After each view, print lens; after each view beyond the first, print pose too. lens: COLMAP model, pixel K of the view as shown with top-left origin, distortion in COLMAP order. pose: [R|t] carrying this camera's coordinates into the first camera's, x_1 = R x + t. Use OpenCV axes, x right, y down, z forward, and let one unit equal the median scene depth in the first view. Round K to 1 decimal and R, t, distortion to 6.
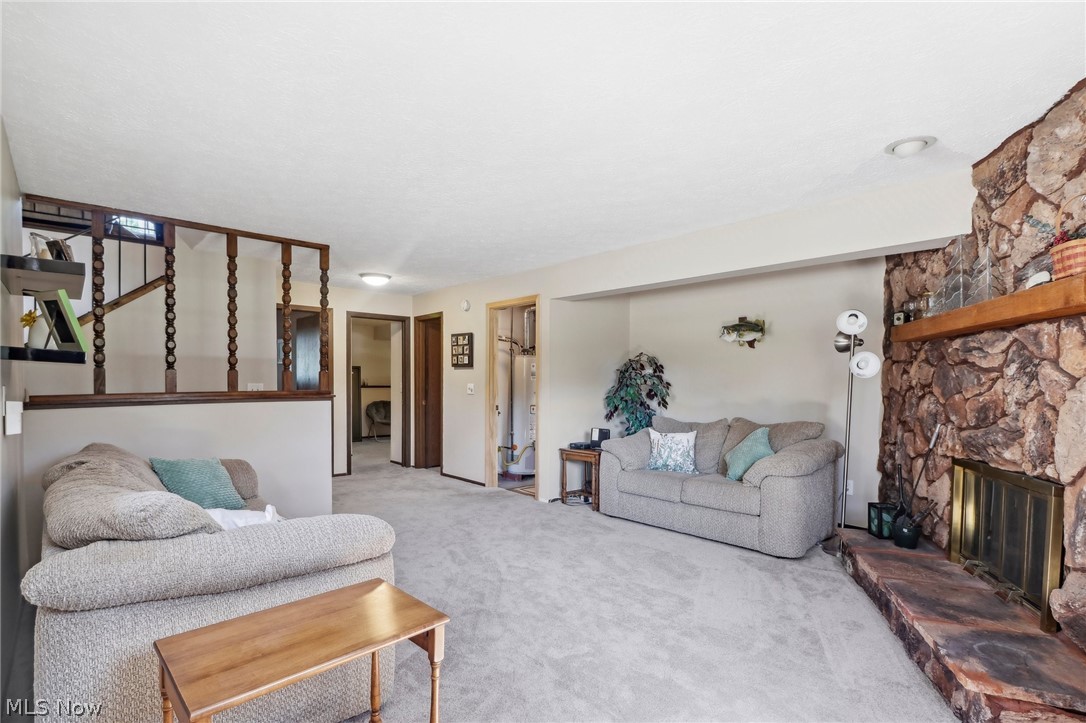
lens RADIAL K [[519.9, 0, 544.8], [0, 519.9, 389.4], [0, 0, 1]] dist [-0.000115, -0.000052]
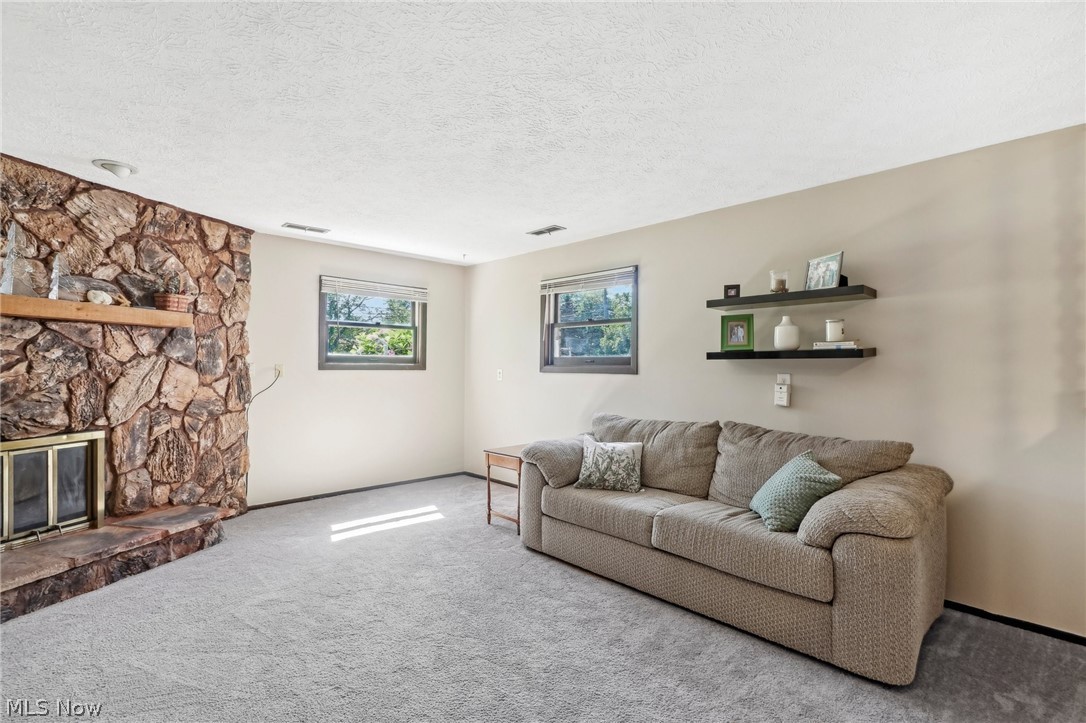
lens RADIAL K [[511.5, 0, 542.2], [0, 511.5, 361.5], [0, 0, 1]] dist [-0.000316, -0.000178]
pose [[-0.999848, -0.013834, -0.010621, -0.248331], [-0.013985, 0.999799, 0.014336, -0.048338], [0.010421, 0.014482, -0.999841, 2.000697]]
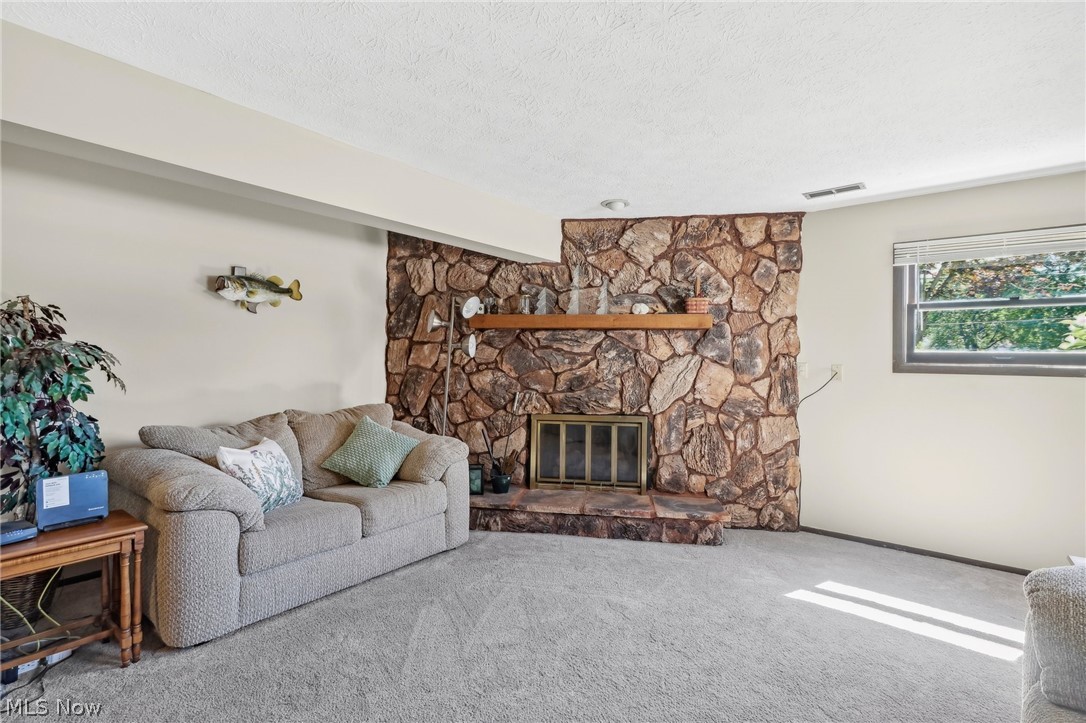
lens RADIAL K [[525.3, 0, 538.4], [0, 525.3, 352.1], [0, 0, 1]] dist [0.001293, 0.000157]
pose [[-0.133899, 0.004428, 0.990985, -0.692710], [0.007460, 0.999966, -0.003460, -0.037425], [-0.990967, 0.006930, -0.133927, 1.298715]]
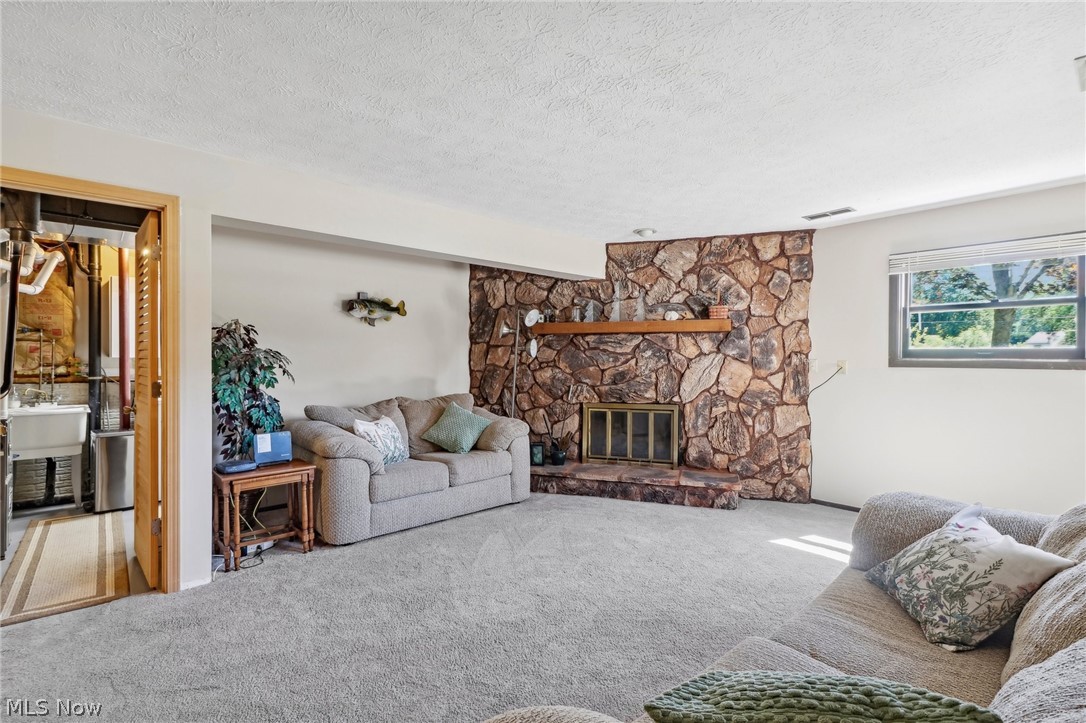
lens RADIAL K [[511.5, 0, 542.2], [0, 511.5, 361.5], [0, 0, 1]] dist [-0.000316, -0.000178]
pose [[0.030176, -0.011840, 0.999474, -1.021319], [0.017608, 0.999781, 0.011312, -0.034125], [-0.999390, 0.017258, 0.030378, 1.201139]]
